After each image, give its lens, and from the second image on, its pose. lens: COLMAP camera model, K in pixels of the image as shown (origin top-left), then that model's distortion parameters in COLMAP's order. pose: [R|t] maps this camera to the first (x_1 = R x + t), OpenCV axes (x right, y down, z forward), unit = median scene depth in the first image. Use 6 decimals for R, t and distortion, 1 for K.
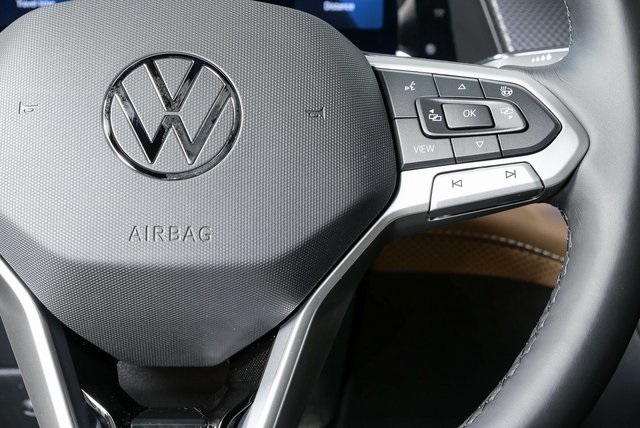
lens RADIAL K [[1304.8, 0, 317.5], [0, 1304.8, 217.1], [0, 0, 1]] dist [0.016285, 0.000000]
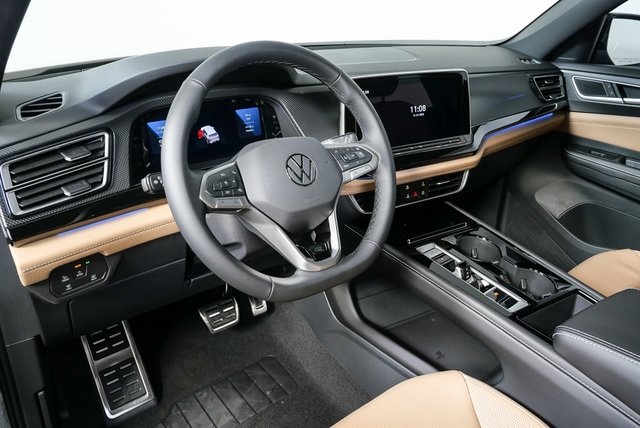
lens RADIAL K [[461.2, 0, 319.6], [0, 461.2, 216.1], [0, 0, 1]] dist [-0.048647, 0.014014]
pose [[0.822917, -0.245817, 0.512231, -0.799179], [0.196159, 0.969046, 0.149904, -0.139217], [-0.533224, -0.022880, 0.845664, -0.198080]]
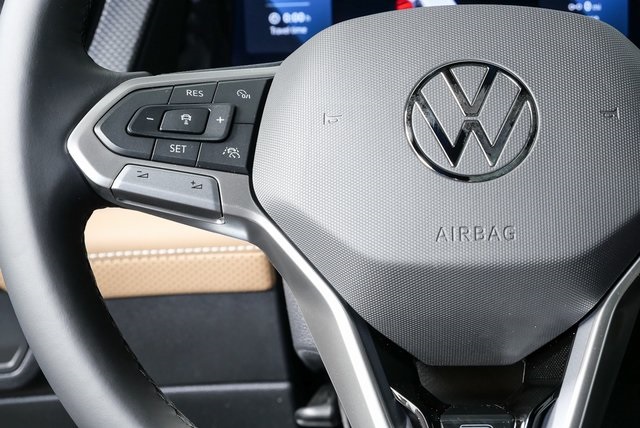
lens RADIAL K [[1304.8, 0, 322.8], [0, 1304.8, 210.7], [0, 0, 1]] dist [0.016285, 0.000000]
pose [[0.994360, -0.029709, -0.101807, -0.123809], [0.026032, 0.998967, -0.037255, 0.029031], [0.102809, 0.034395, 0.994106, -0.040254]]
